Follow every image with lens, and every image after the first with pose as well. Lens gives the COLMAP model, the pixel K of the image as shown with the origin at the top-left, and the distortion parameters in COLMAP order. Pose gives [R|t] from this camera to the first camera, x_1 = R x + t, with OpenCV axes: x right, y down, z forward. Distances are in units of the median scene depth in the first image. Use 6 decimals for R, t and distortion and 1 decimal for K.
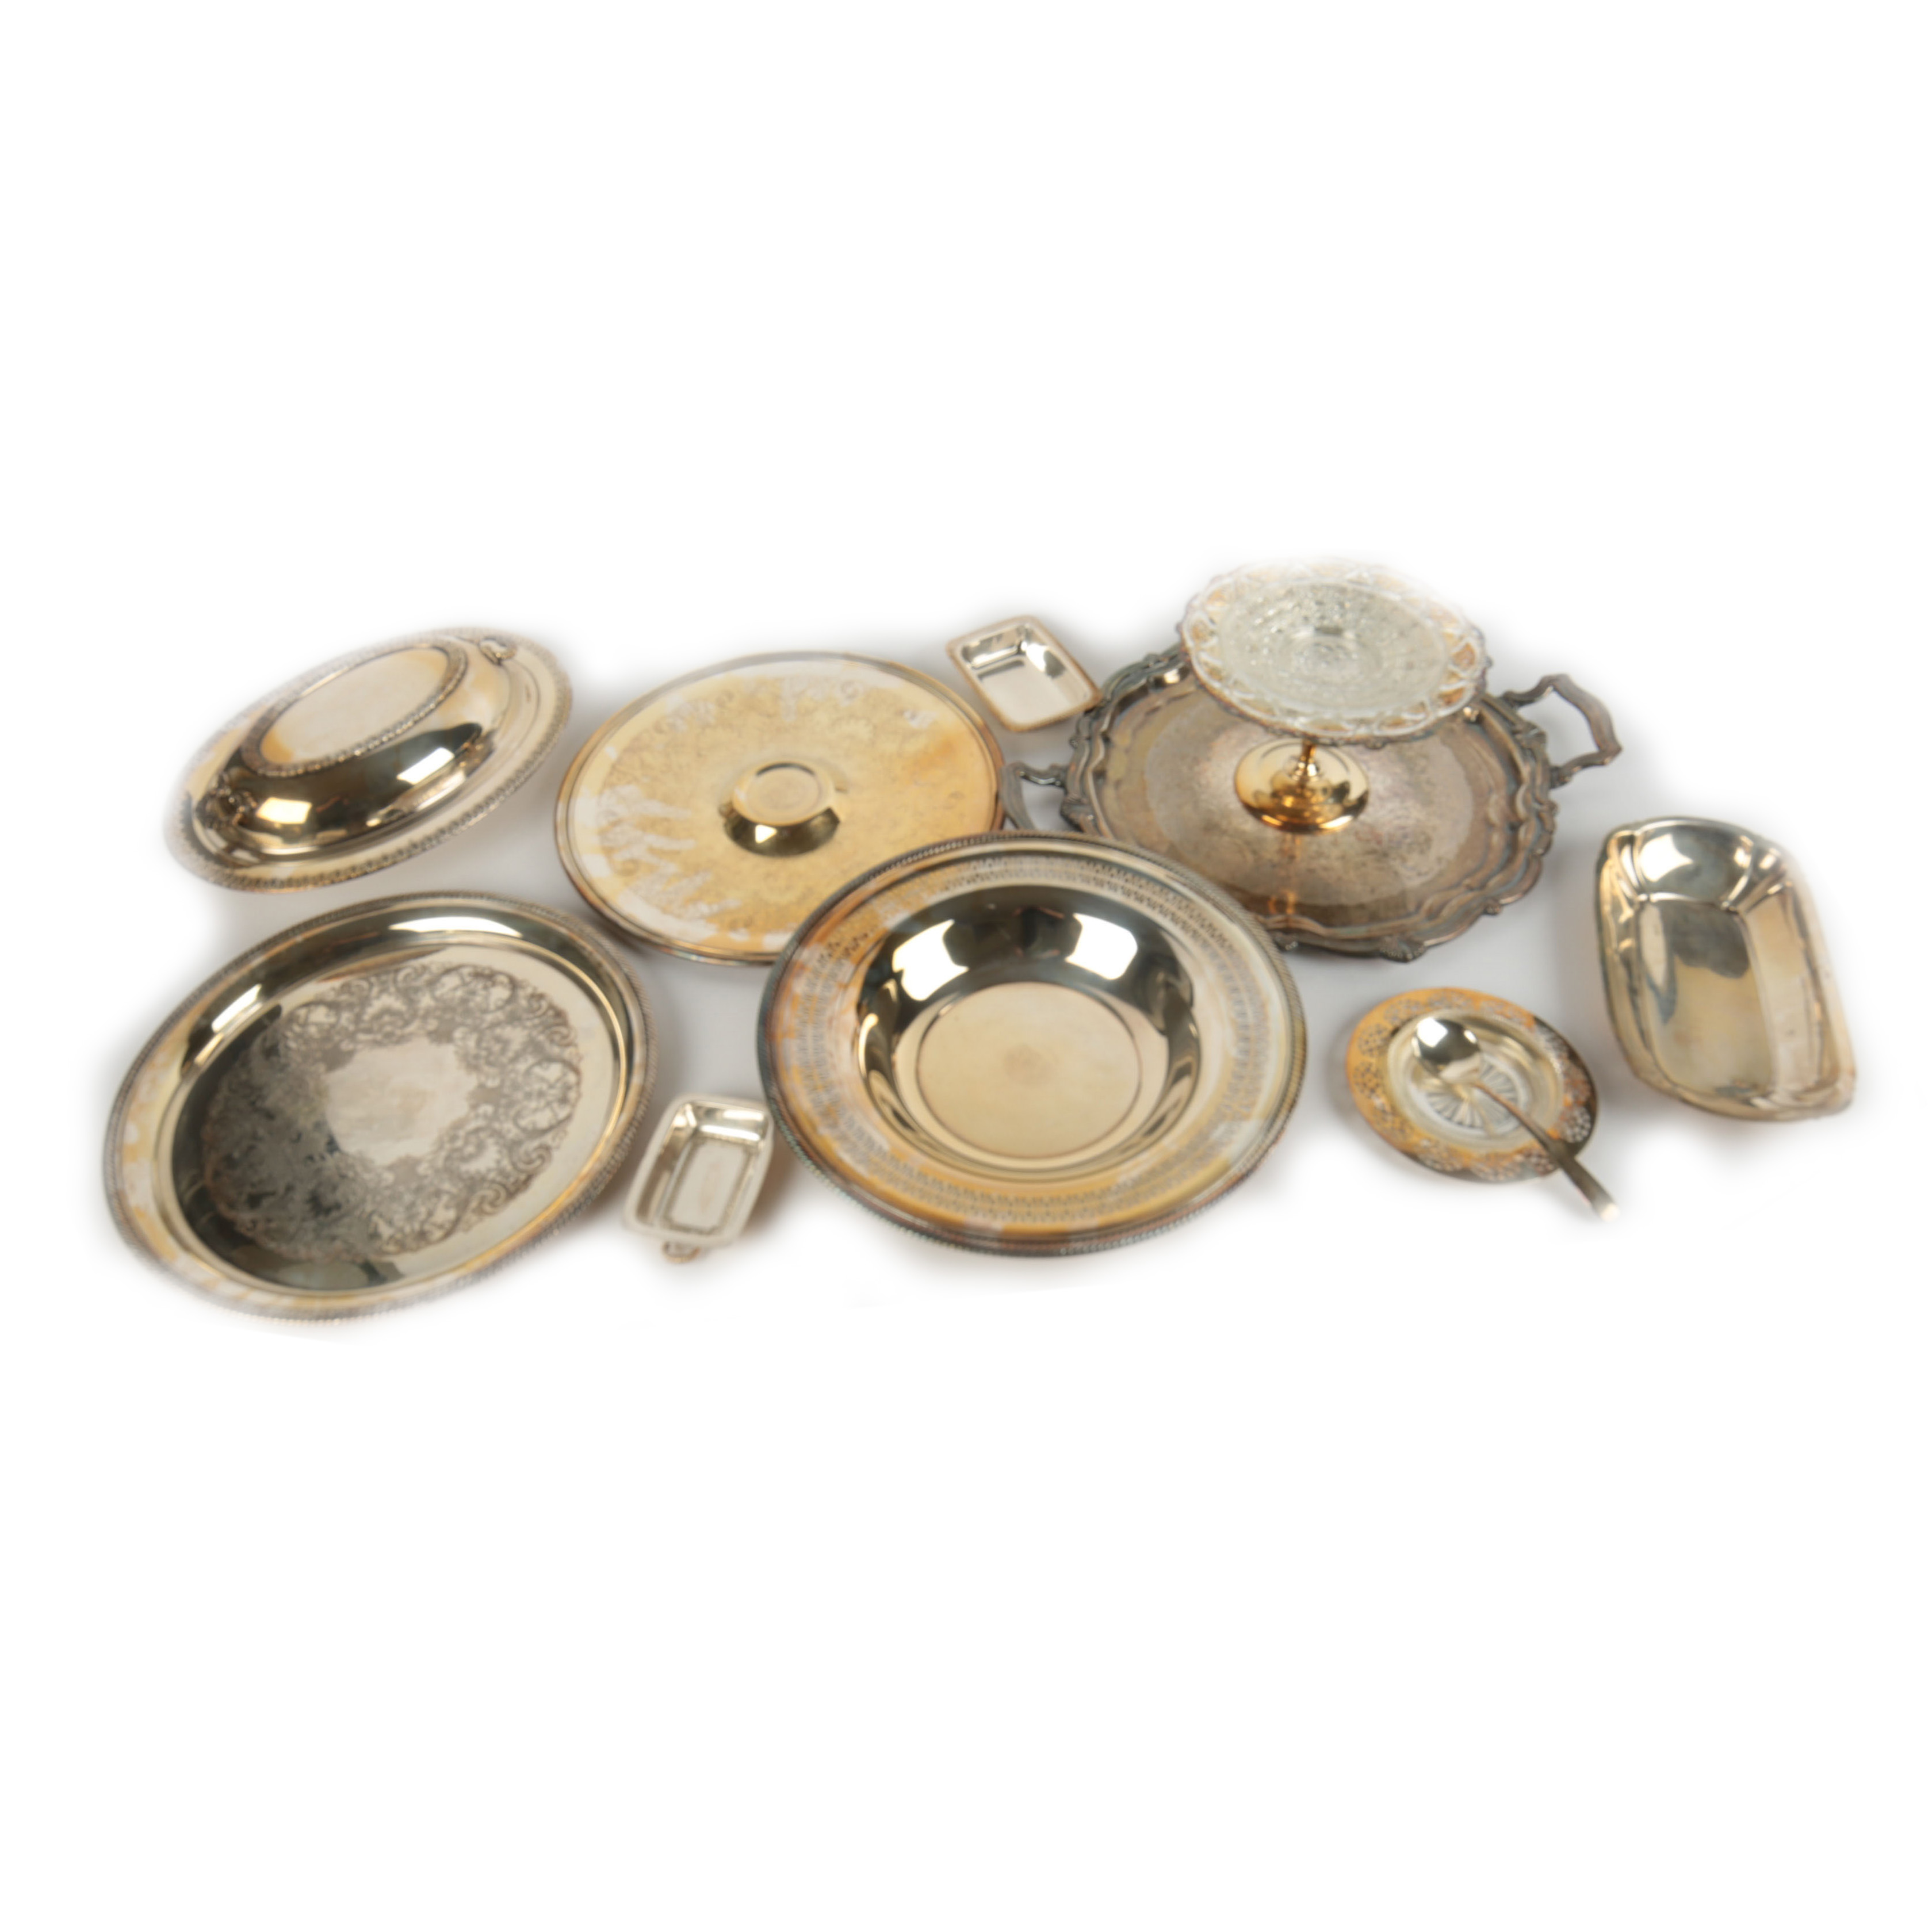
lens RADIAL K [[1530.7, 0, 966.0], [0, 1530.7, 966.0], [0, 0, 1]] dist [-0.032522, -0.000243]
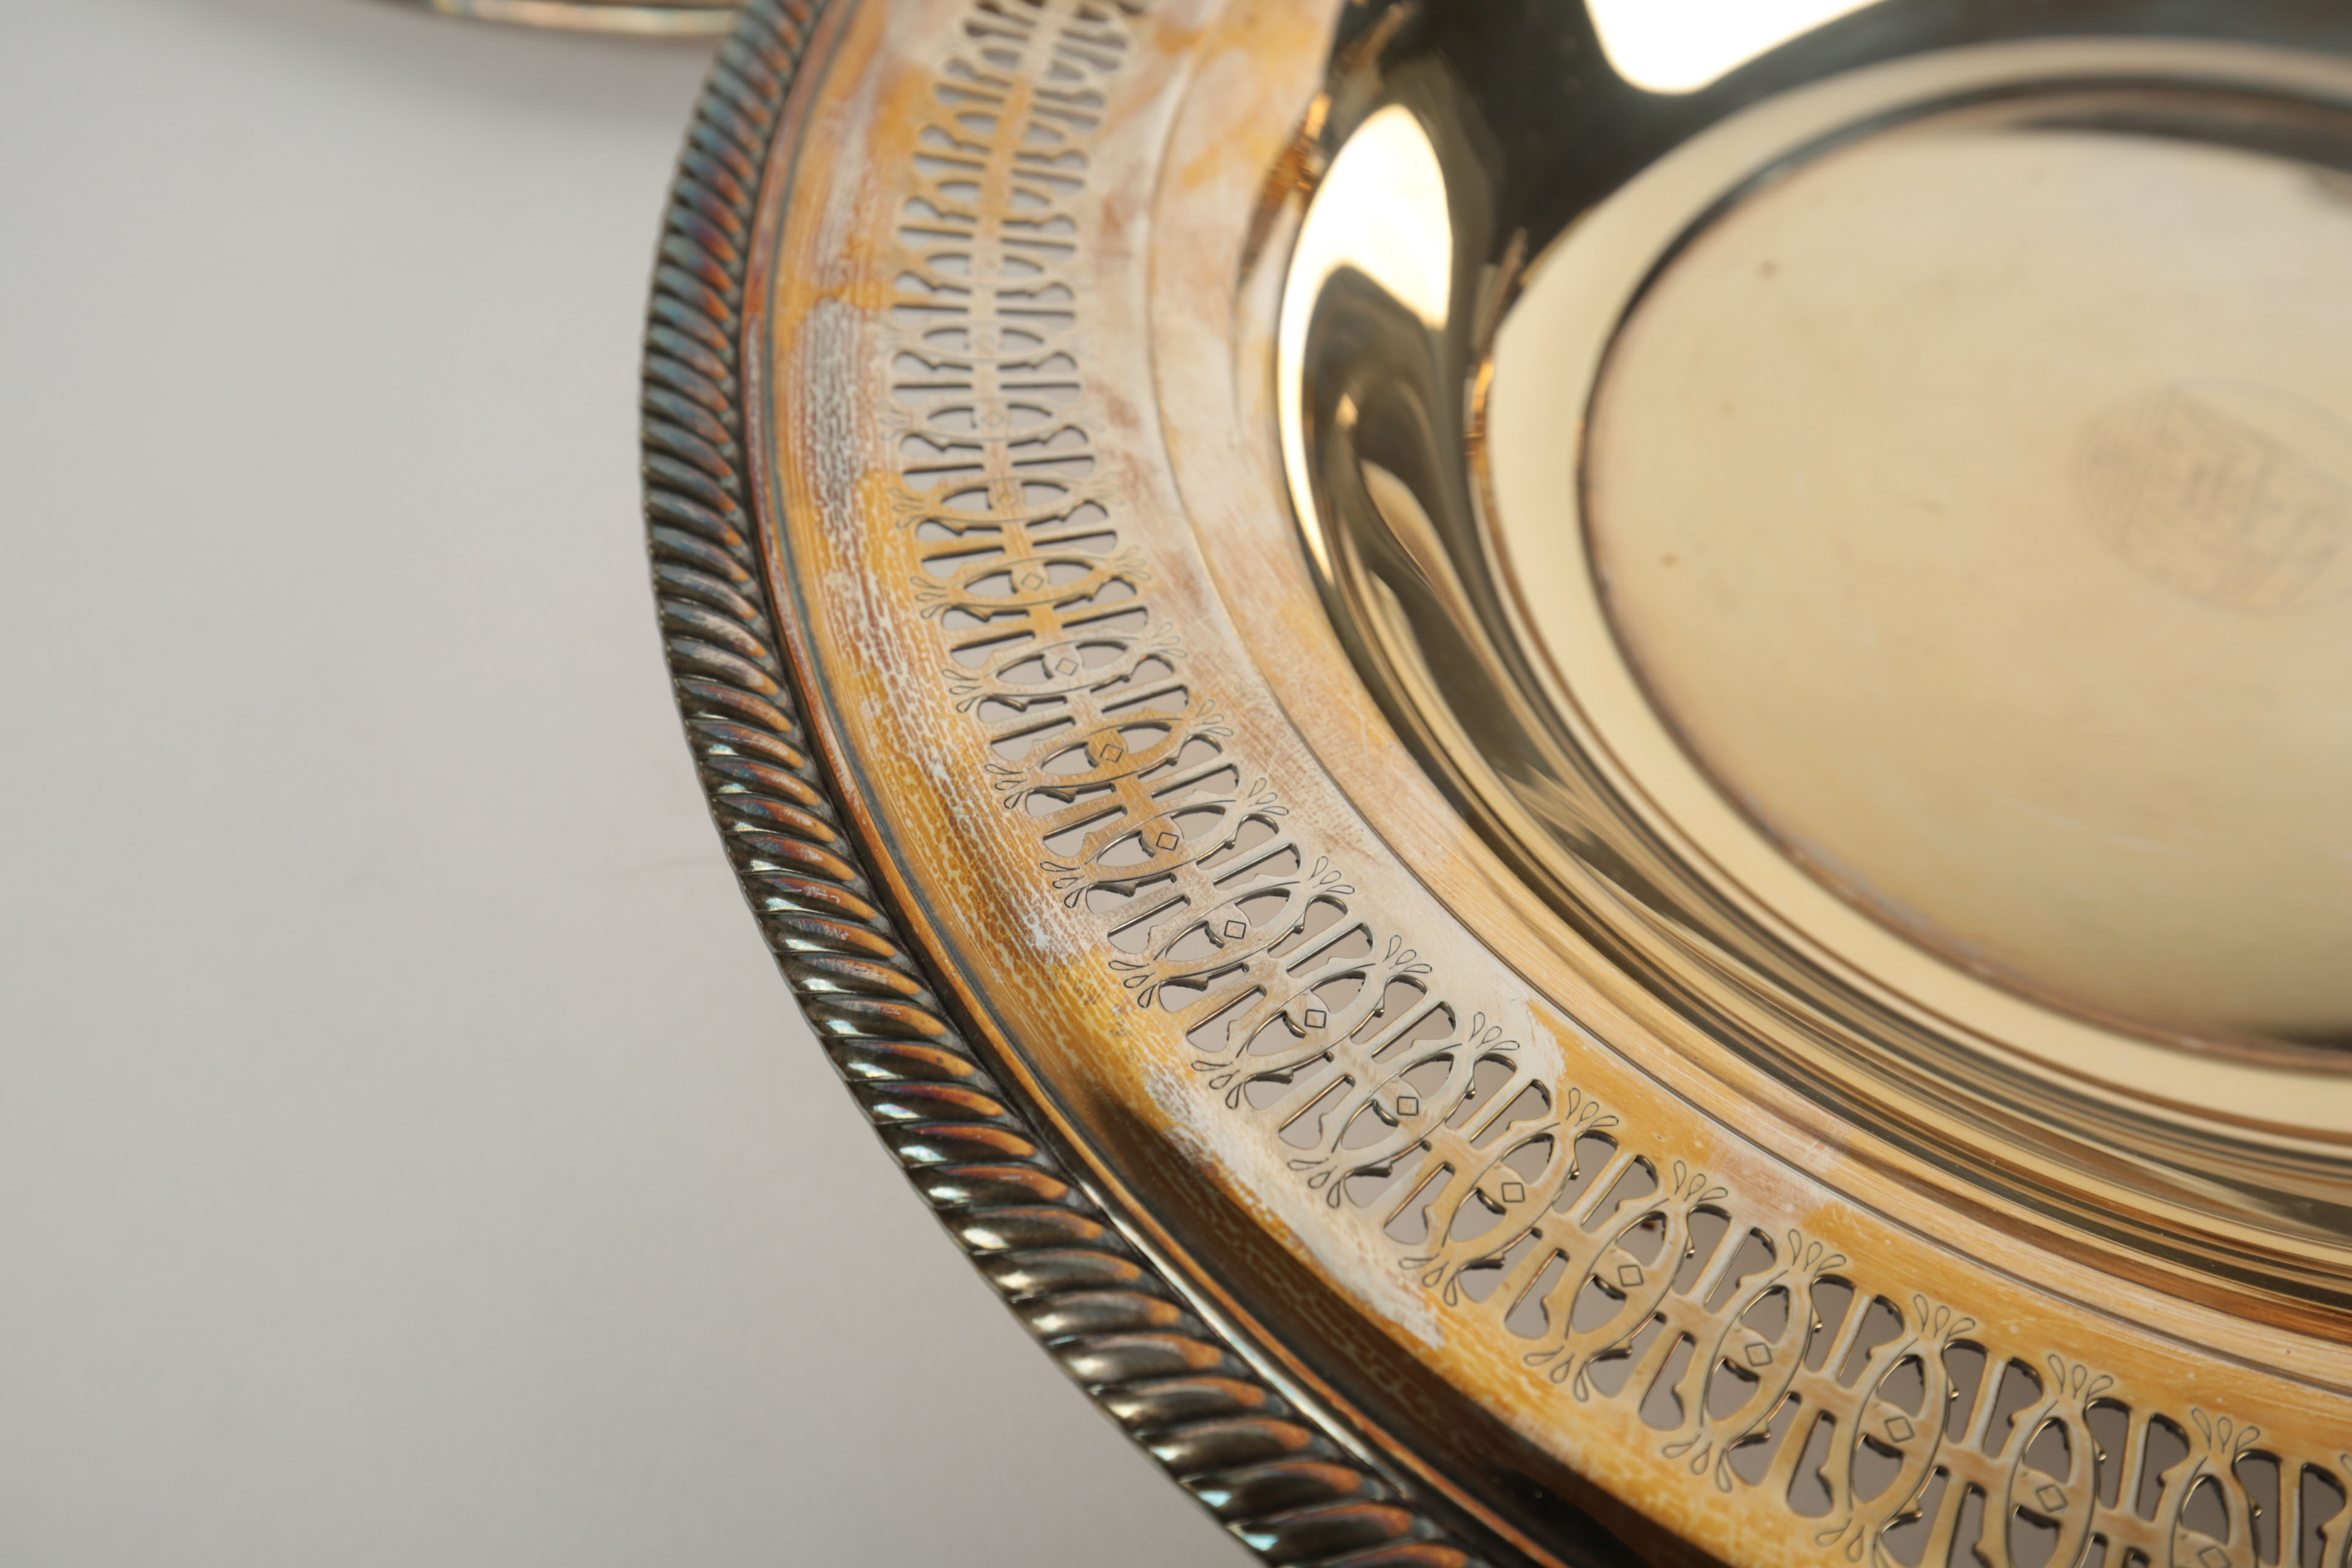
lens RADIAL K [[2308.8, 0, 1217.8], [0, 2308.8, 788.6], [0, 0, 1]] dist [0.027881, -0.003124]
pose [[0.999205, 0.003132, -0.039739, -0.056675], [0.002426, 0.990283, 0.139048, 0.052791], [0.039789, -0.139034, 0.989488, 0.630240]]
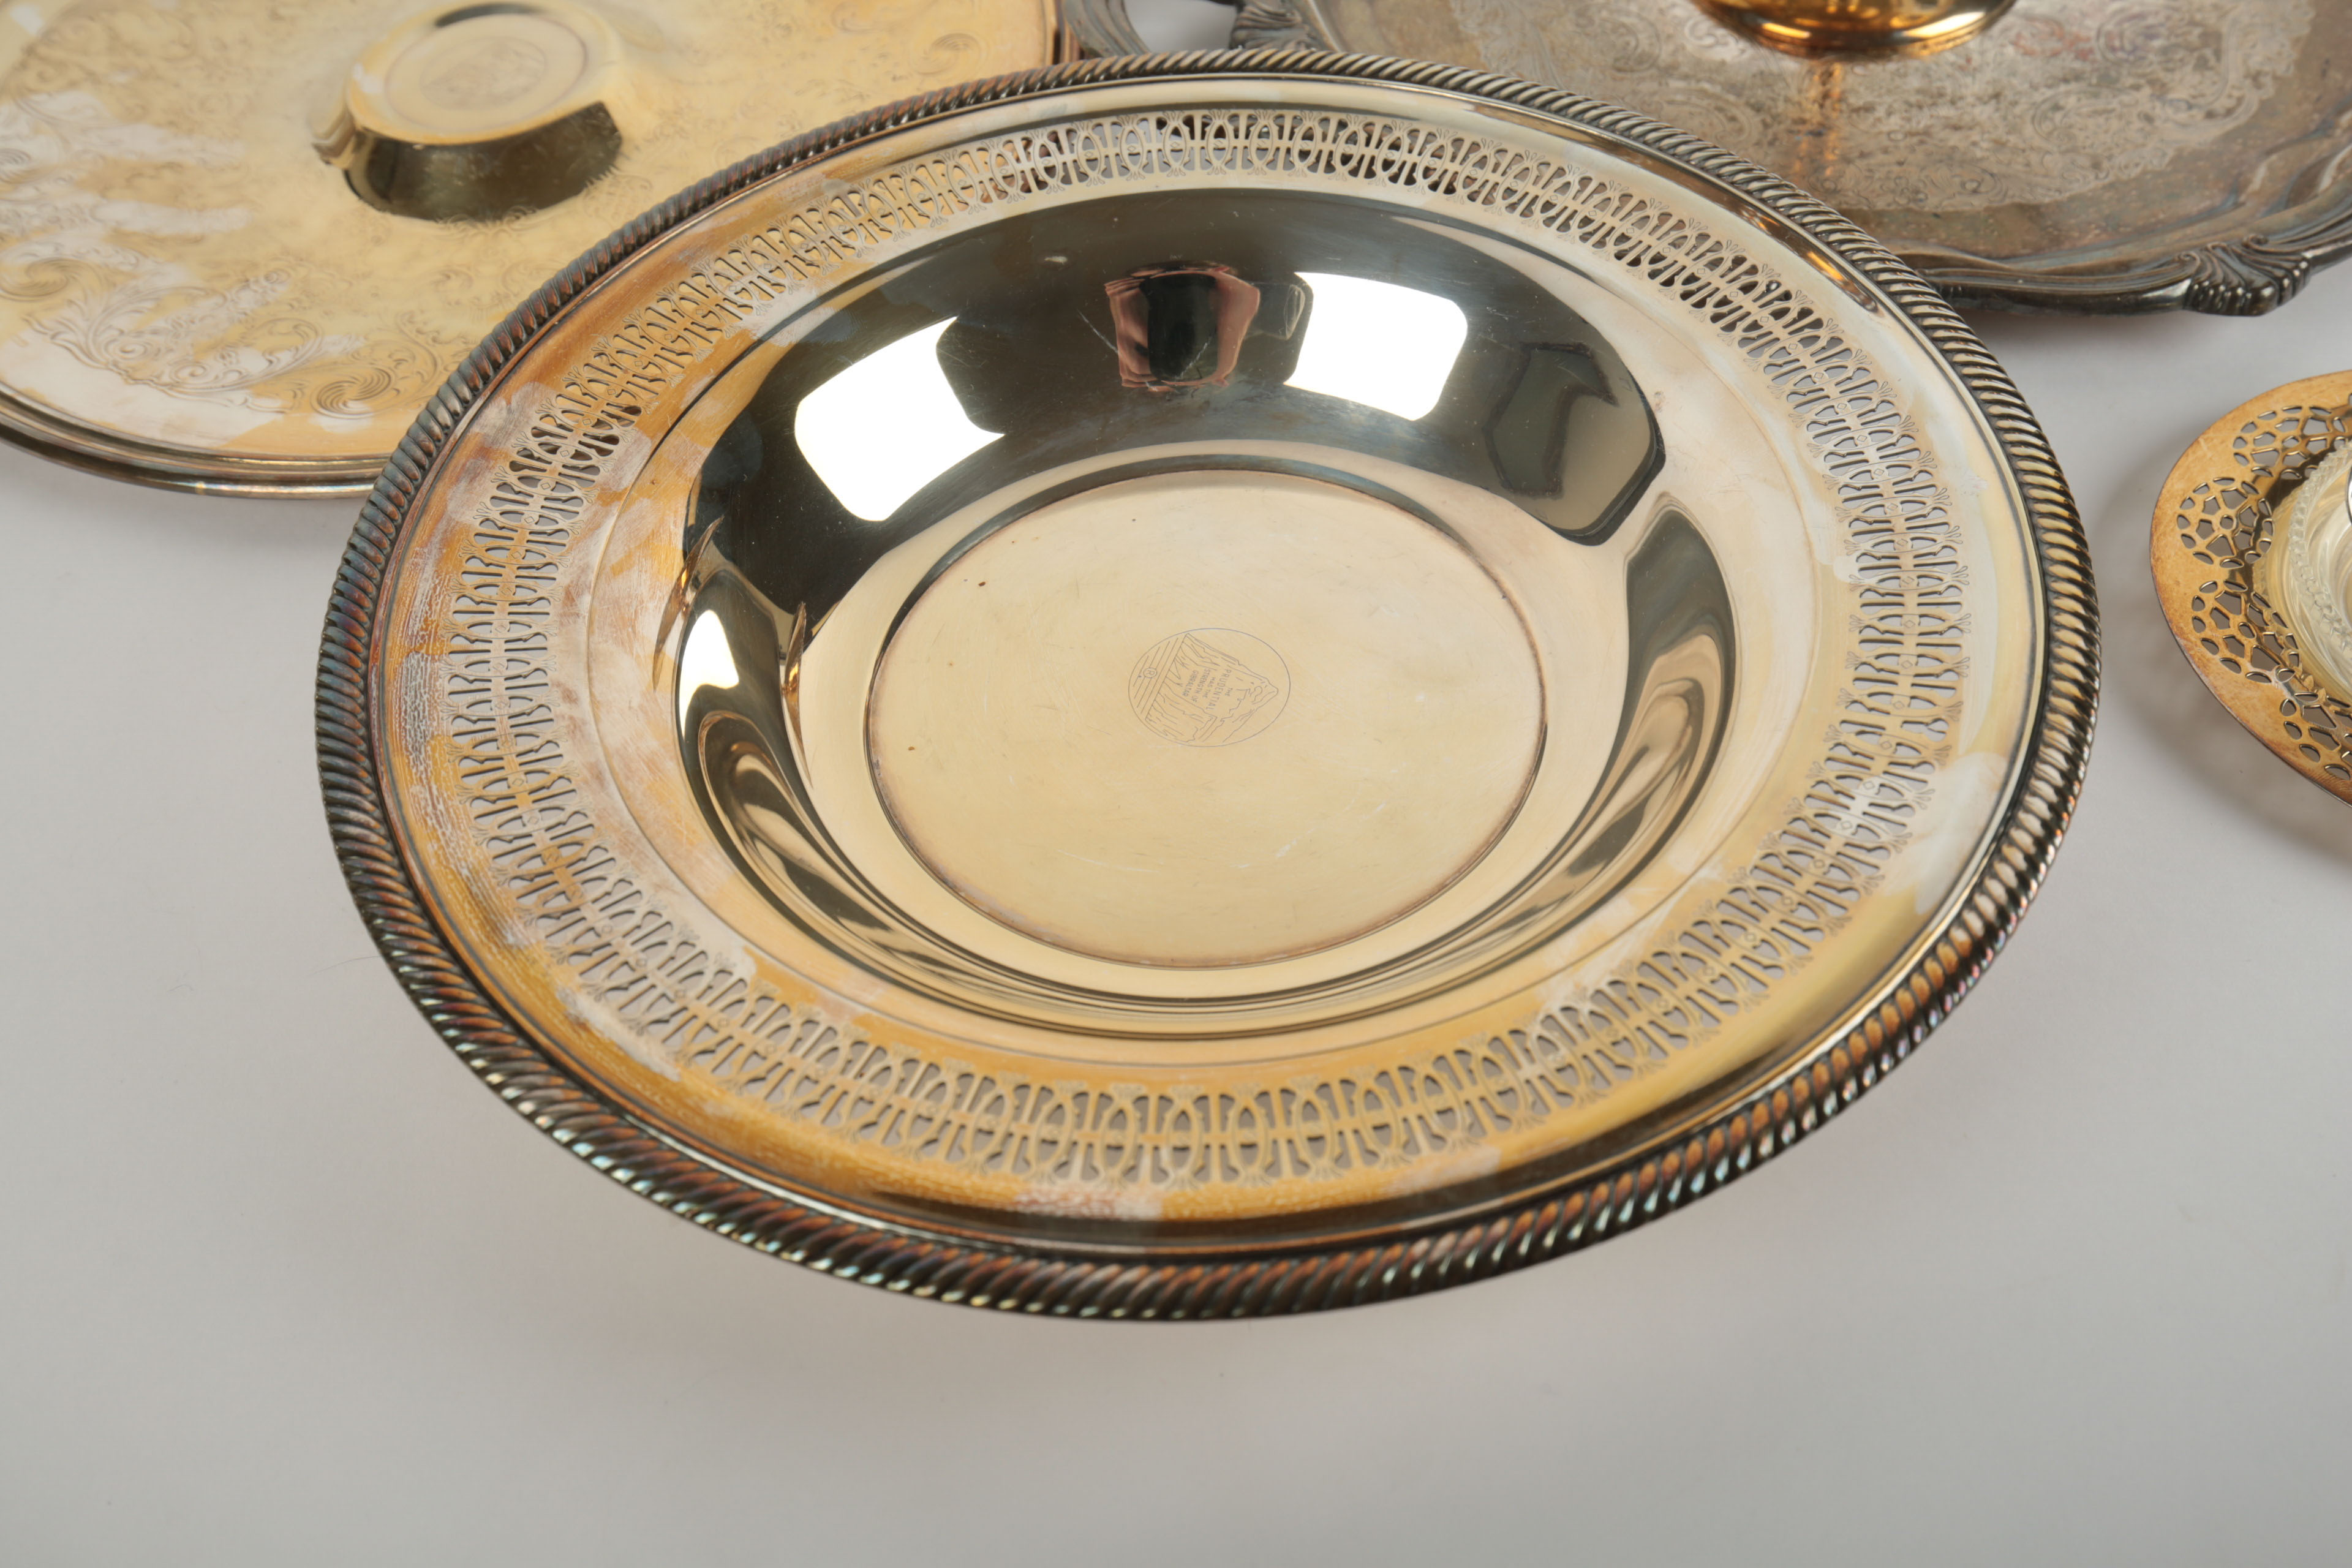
lens RADIAL K [[2308.8, 0, 1217.8], [0, 2308.8, 788.6], [0, 0, 1]] dist [0.027881, -0.003124]
pose [[0.994702, -0.093517, 0.042702, 0.017683], [0.092331, 0.995308, 0.028948, 0.062745], [-0.045208, -0.024851, 0.998668, 0.435899]]
